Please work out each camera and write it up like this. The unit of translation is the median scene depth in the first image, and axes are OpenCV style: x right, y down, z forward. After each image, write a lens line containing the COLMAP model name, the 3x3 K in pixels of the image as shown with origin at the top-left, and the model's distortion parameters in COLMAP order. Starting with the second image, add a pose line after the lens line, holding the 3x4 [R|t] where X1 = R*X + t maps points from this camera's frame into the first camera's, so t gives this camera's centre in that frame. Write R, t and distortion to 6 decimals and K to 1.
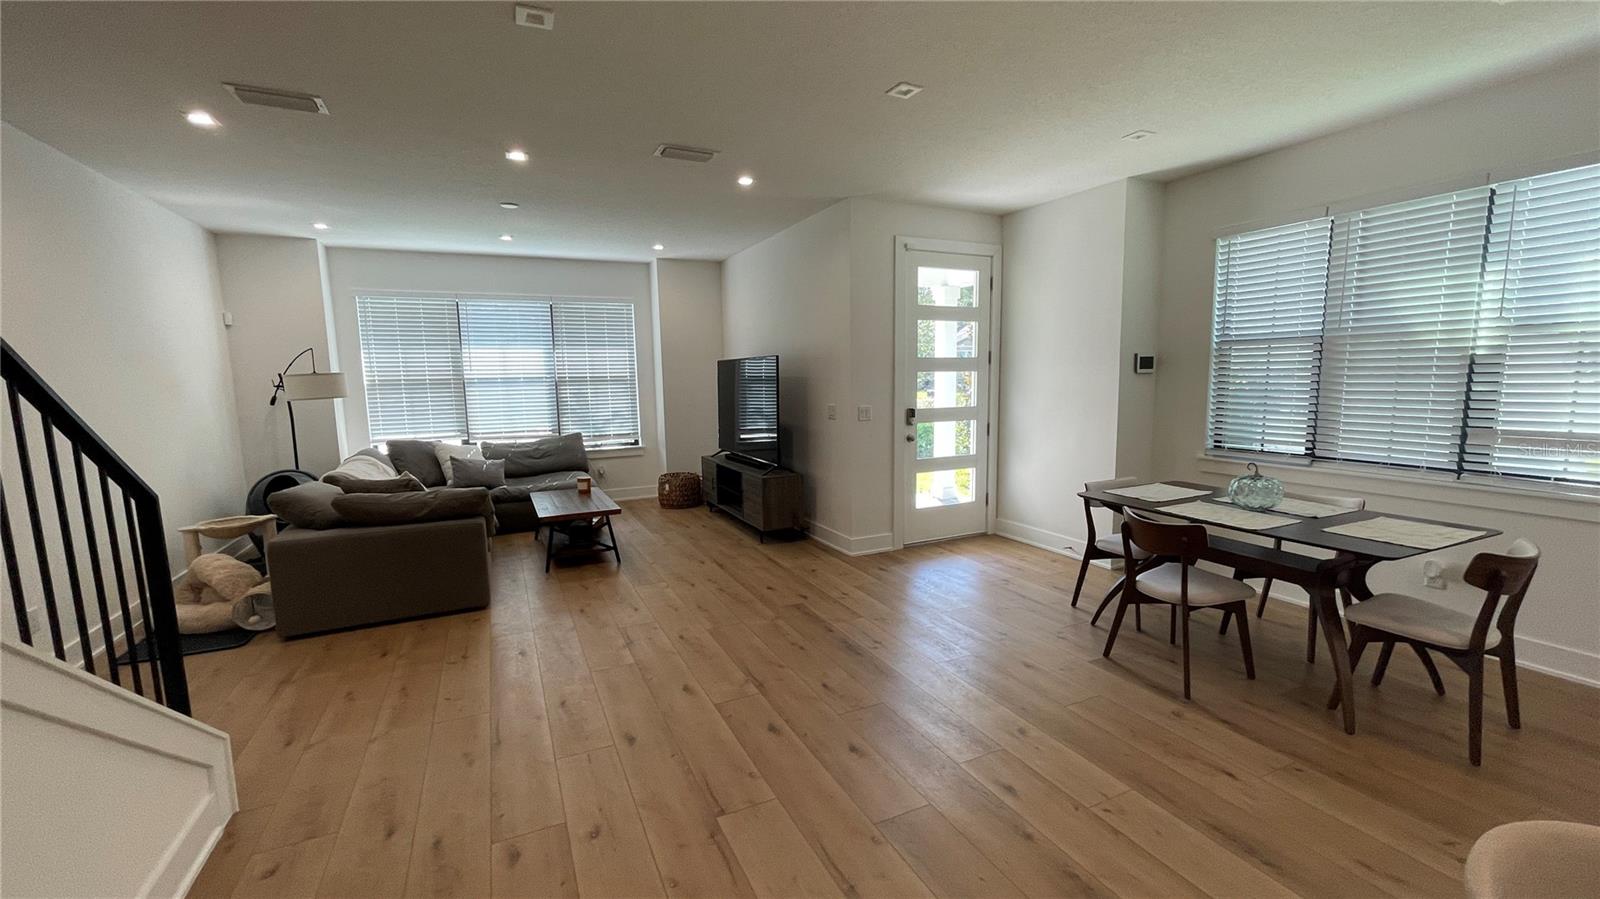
lens RADIAL K [[644.5, 0, 802.7], [0, 644.5, 459.3], [0, 0, 1]] dist [-0.007383, 0.003350]
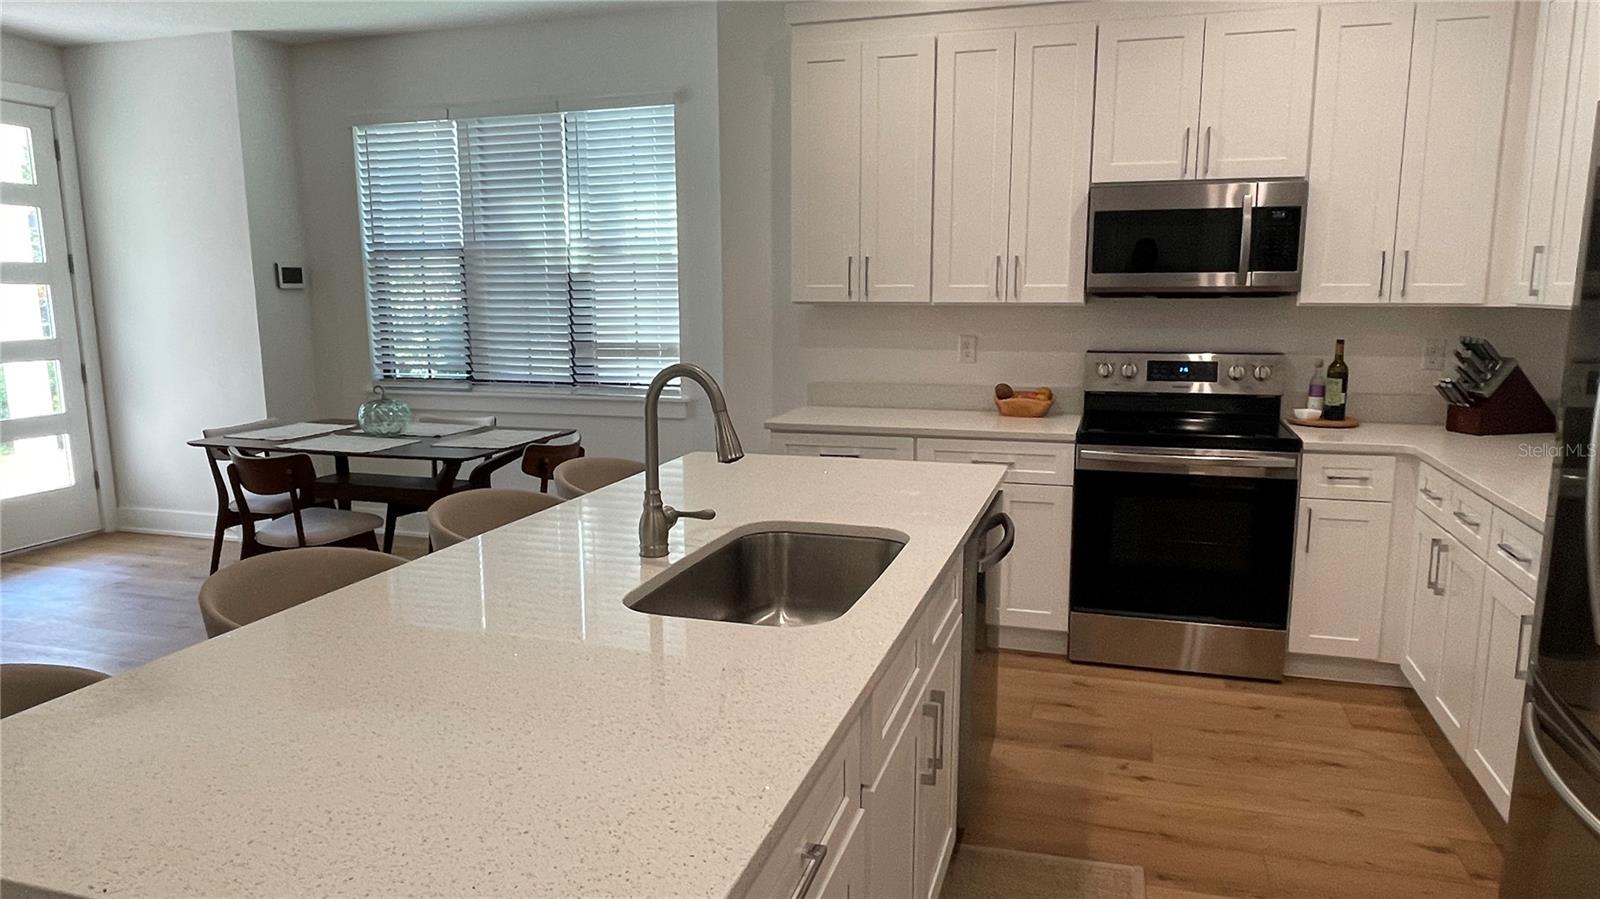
lens RADIAL K [[1033.8, 0, 790.1], [0, 1033.8, 469.0], [0, 0, 1]] dist [0.006789, -0.019463]
pose [[0.688114, -0.114062, 0.716582, 0.019374], [0.089260, 0.993373, 0.072406, 0.041599], [-0.720092, 0.014139, 0.693735, -0.271836]]
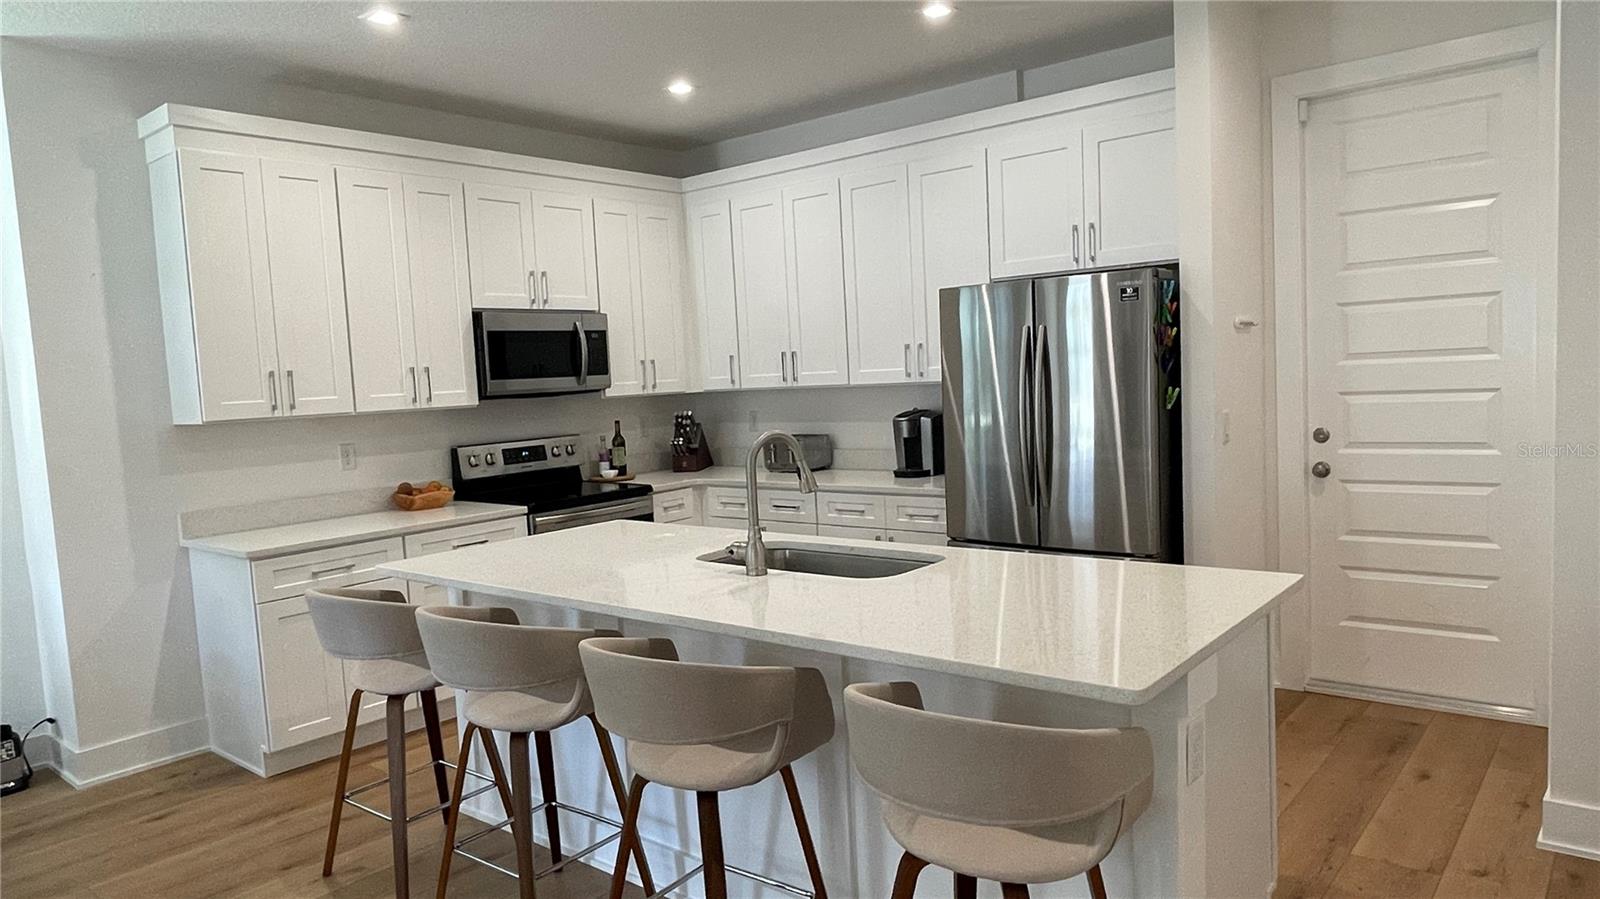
lens RADIAL K [[1033.8, 0, 795.2], [0, 1033.8, 464.2], [0, 0, 1]] dist [0.006789, -0.019463]
pose [[-0.411282, -0.044728, 0.910410, -0.226341], [0.175761, 0.976160, 0.127359, -0.021585], [-0.894402, 0.212395, -0.393615, 0.222311]]
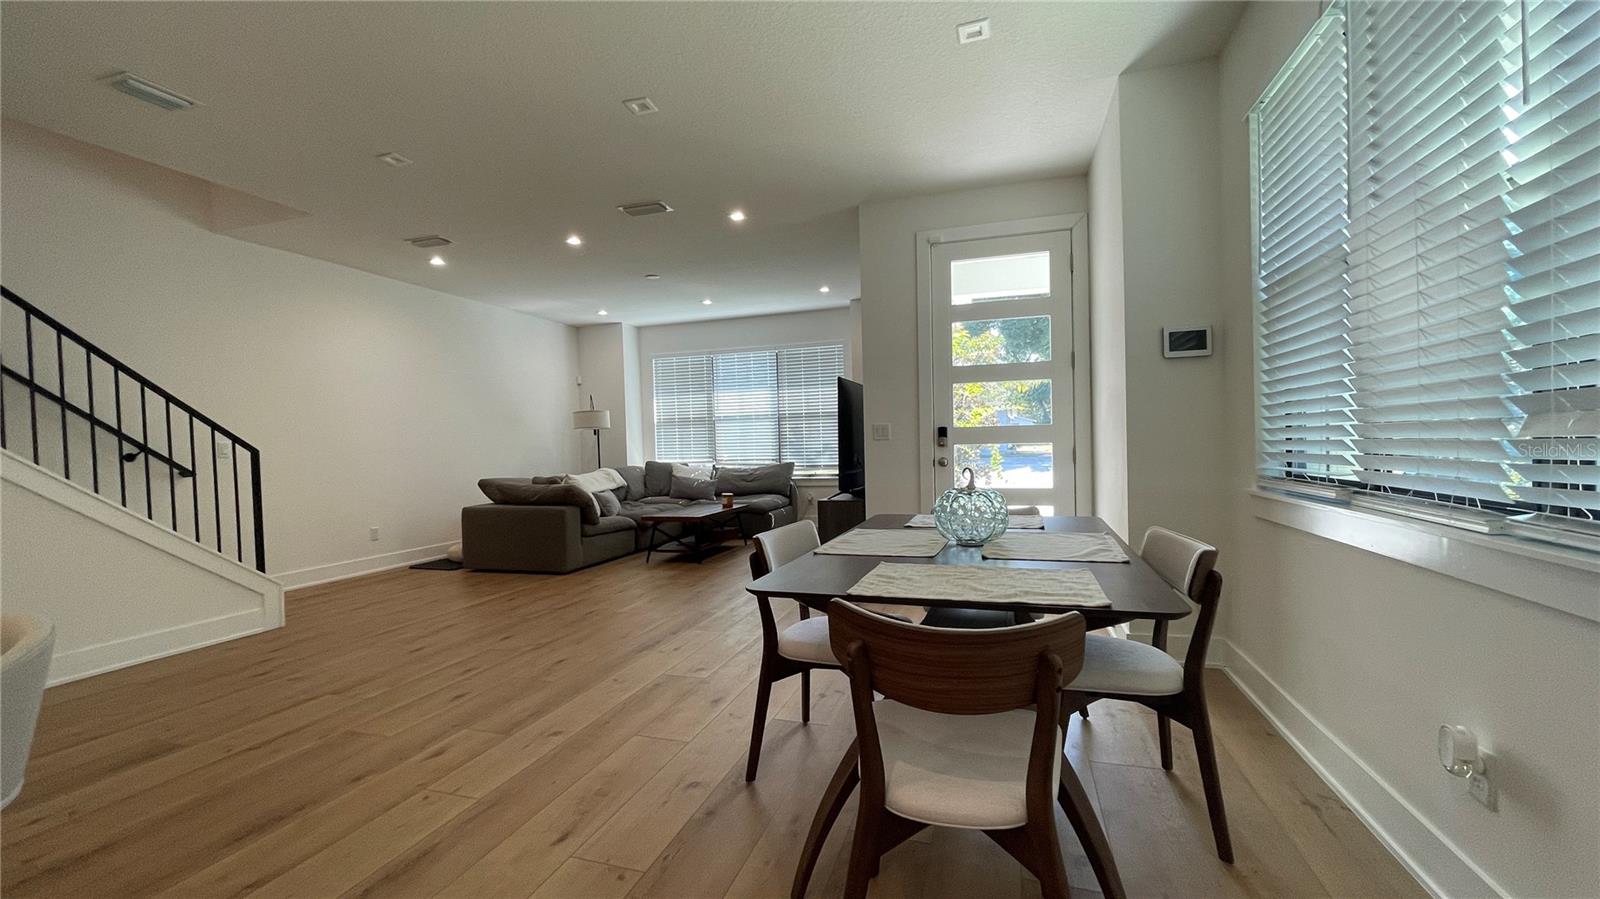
lens RADIAL K [[644.5, 0, 799.0], [0, 644.5, 461.0], [0, 0, 1]] dist [-0.007383, 0.003350]
pose [[0.729389, 0.016079, -0.683910, 0.609276], [-0.075657, 0.995487, -0.057284, 0.028289], [0.679903, 0.093525, 0.727314, 0.260709]]
